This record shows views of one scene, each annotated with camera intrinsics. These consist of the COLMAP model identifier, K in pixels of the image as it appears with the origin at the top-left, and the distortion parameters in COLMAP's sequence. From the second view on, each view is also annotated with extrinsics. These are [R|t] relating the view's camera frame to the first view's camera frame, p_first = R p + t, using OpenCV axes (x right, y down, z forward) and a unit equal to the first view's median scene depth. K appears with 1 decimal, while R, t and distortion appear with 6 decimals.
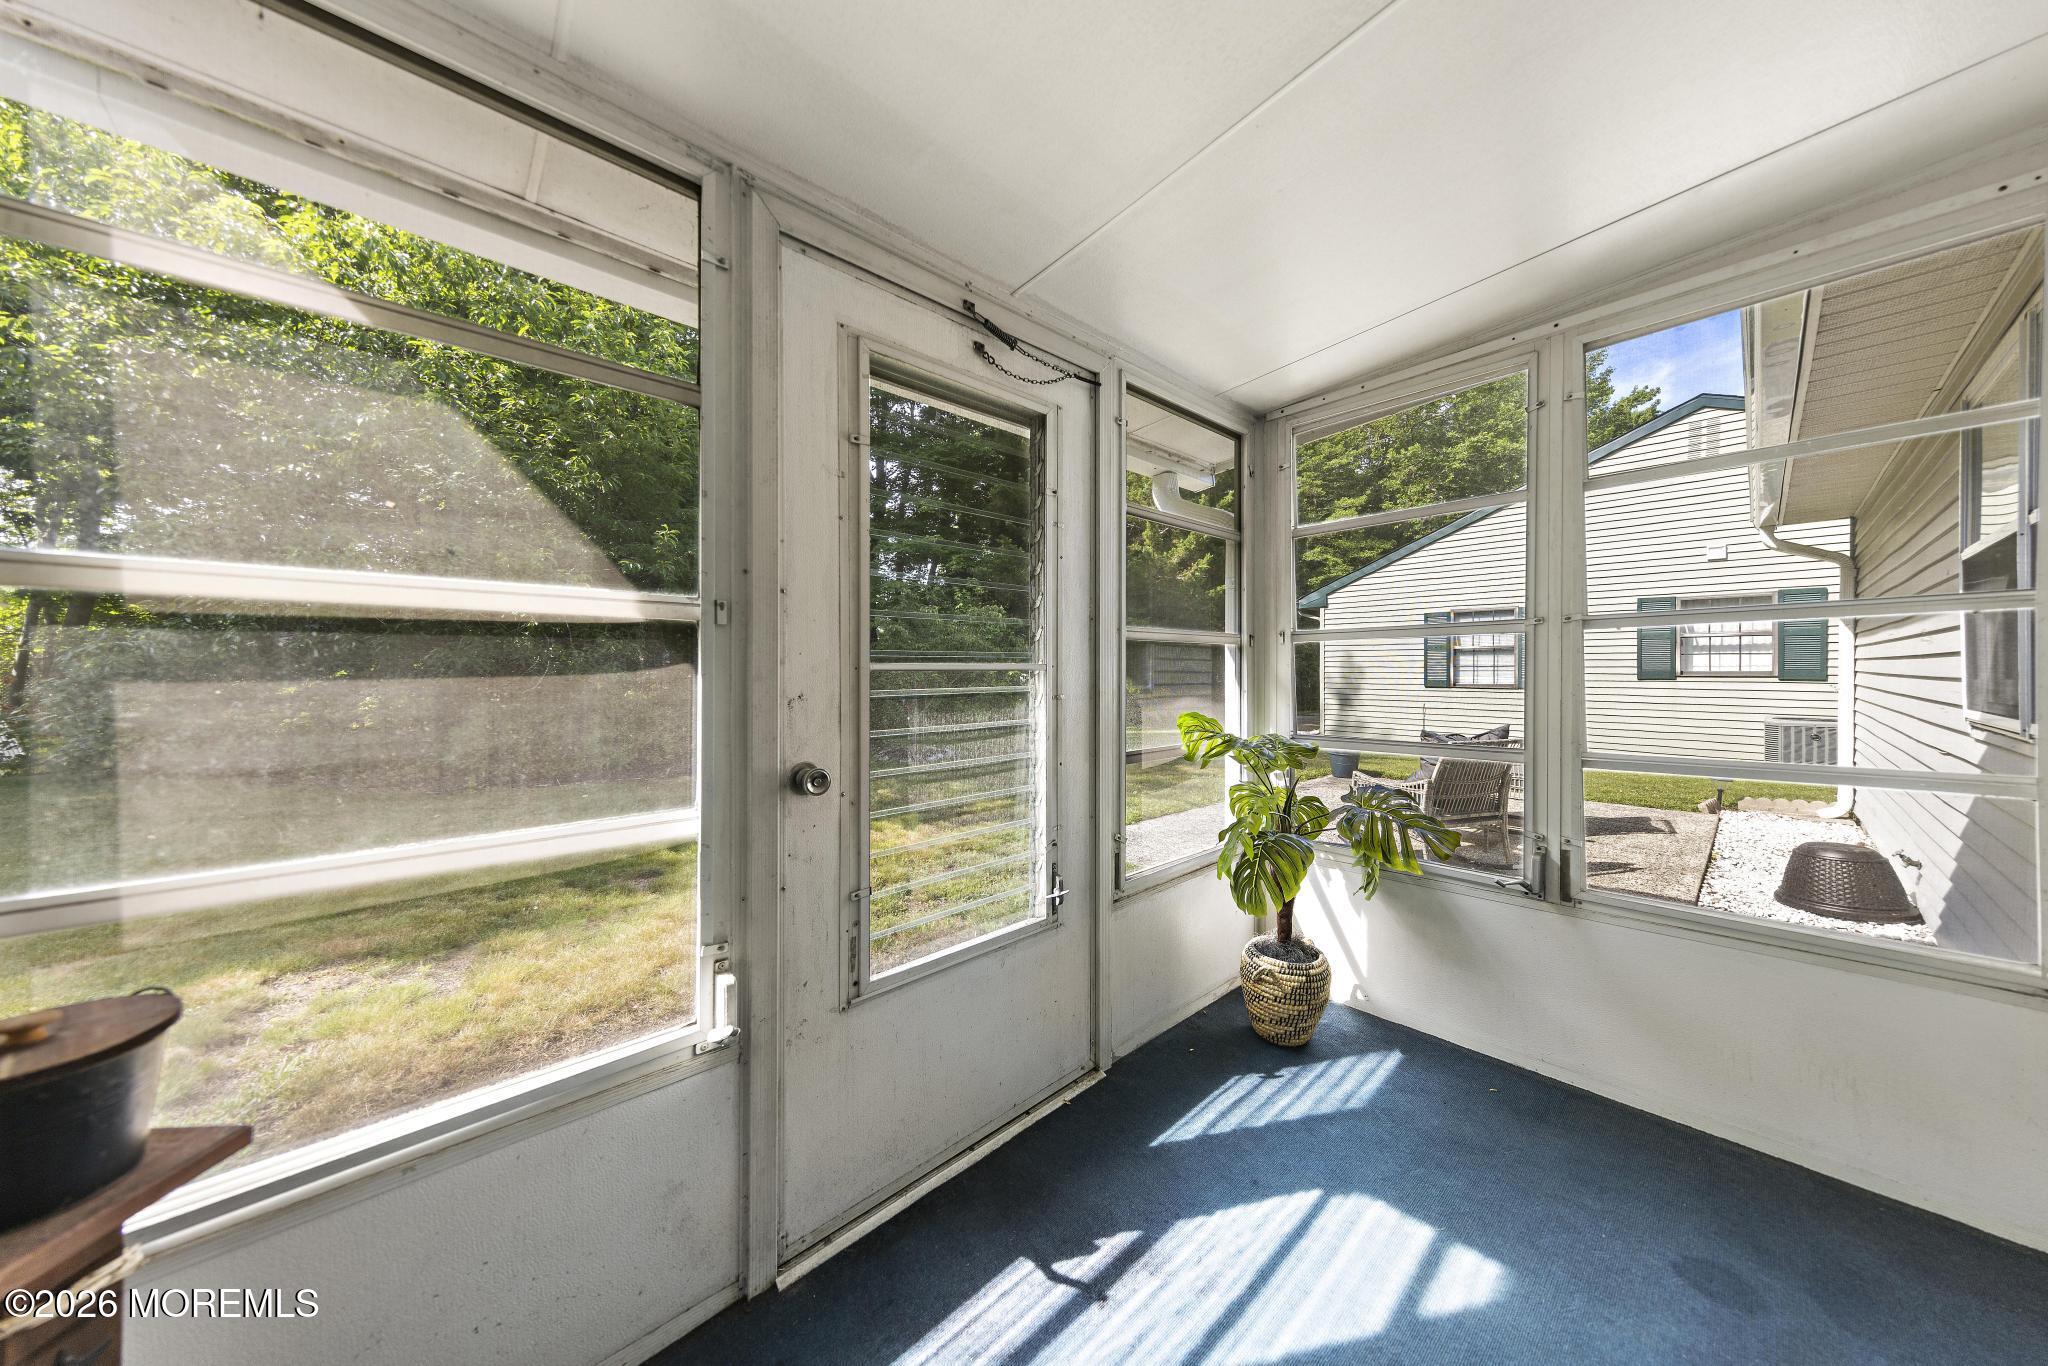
lens RADIAL K [[657.8, 0, 1035.0], [0, 657.8, 667.0], [0, 0, 1]] dist [0.007872, 0.000011]
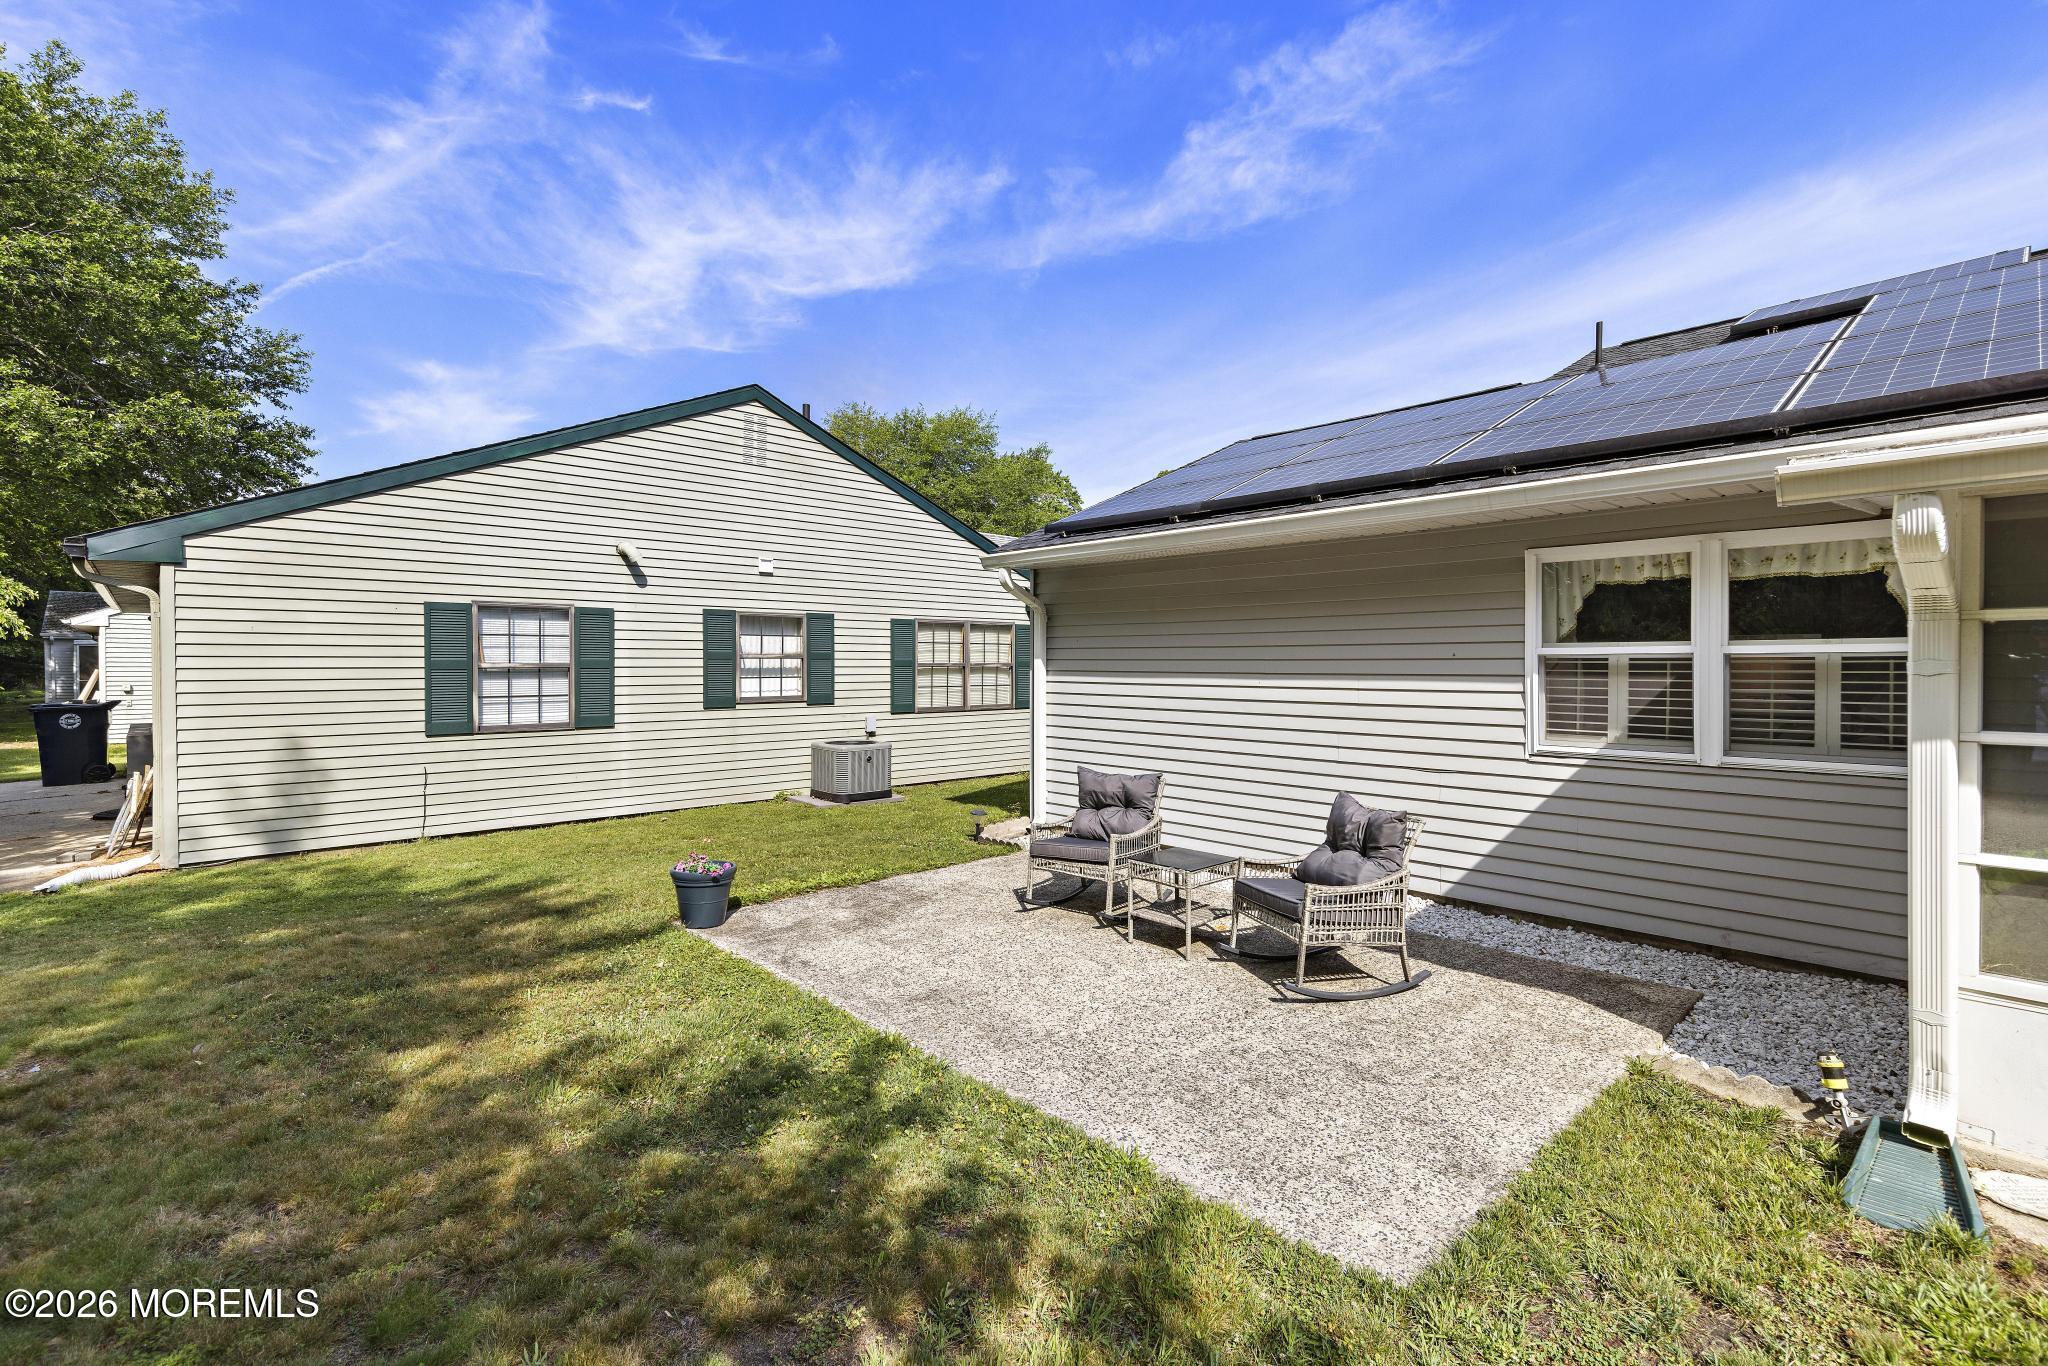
lens RADIAL K [[923.4, 0, 1039.6], [0, 923.4, 674.2], [0, 0, 1]] dist [0.003260, 0.000590]
pose [[-0.016870, -0.012296, 0.999782, -0.192121], [-0.000712, 0.999924, 0.012286, -0.031870], [-0.999857, -0.000504, -0.016877, 0.510324]]
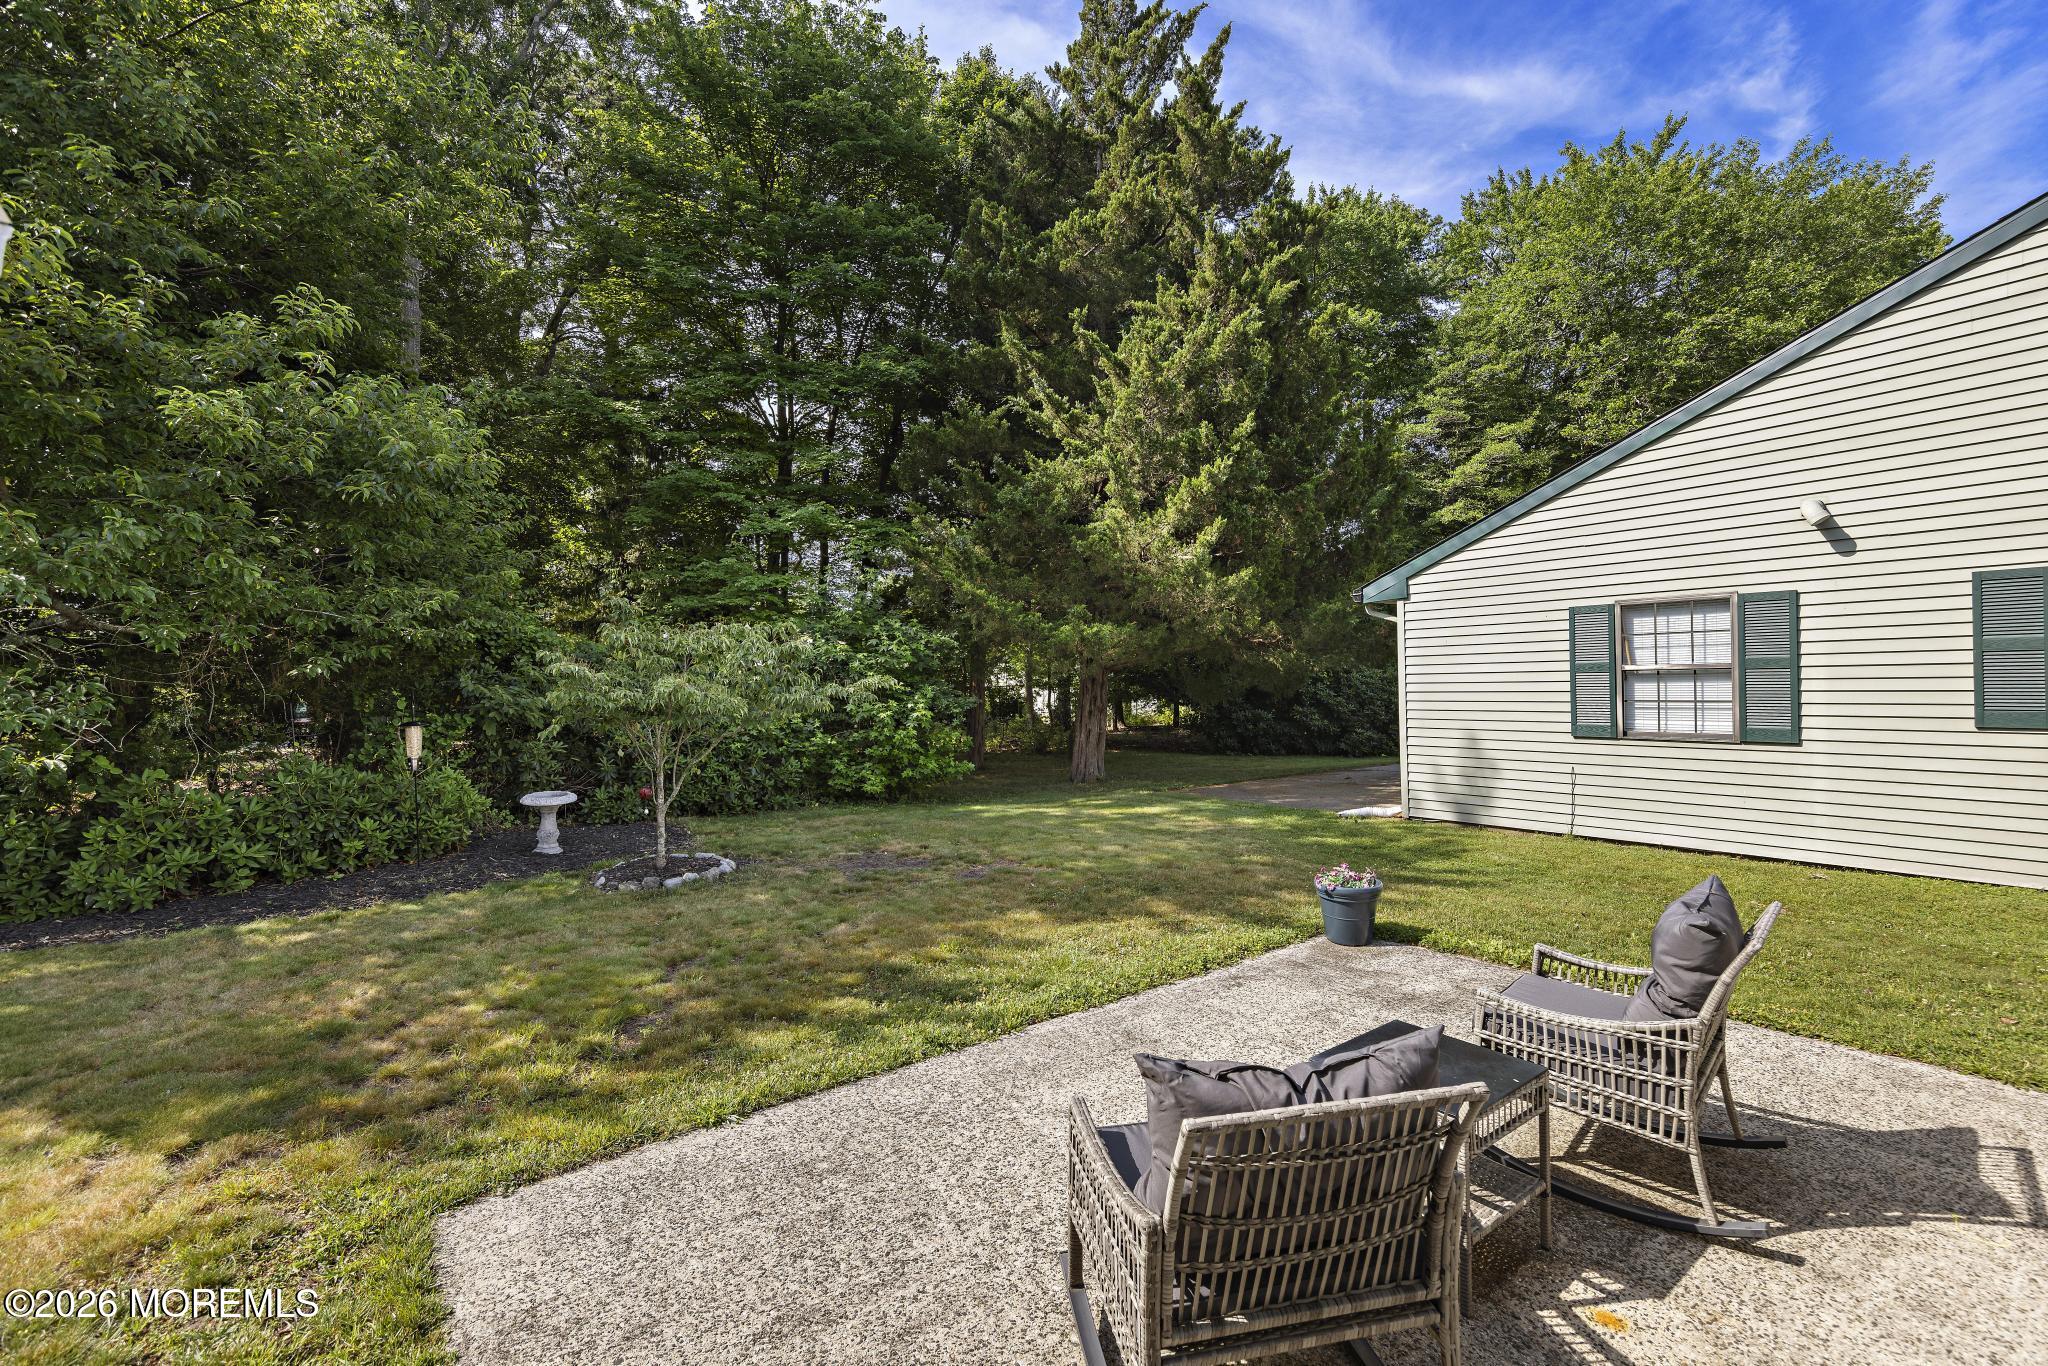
lens RADIAL K [[882.0, 0, 1026.8], [0, 882.0, 681.6], [0, 0, 1]] dist [0.003634, -0.000292]
pose [[0.995044, -0.021109, -0.097166, 0.201832], [0.021397, 0.999769, 0.001920, -0.029768], [0.097103, -0.003990, 0.995266, 0.201405]]
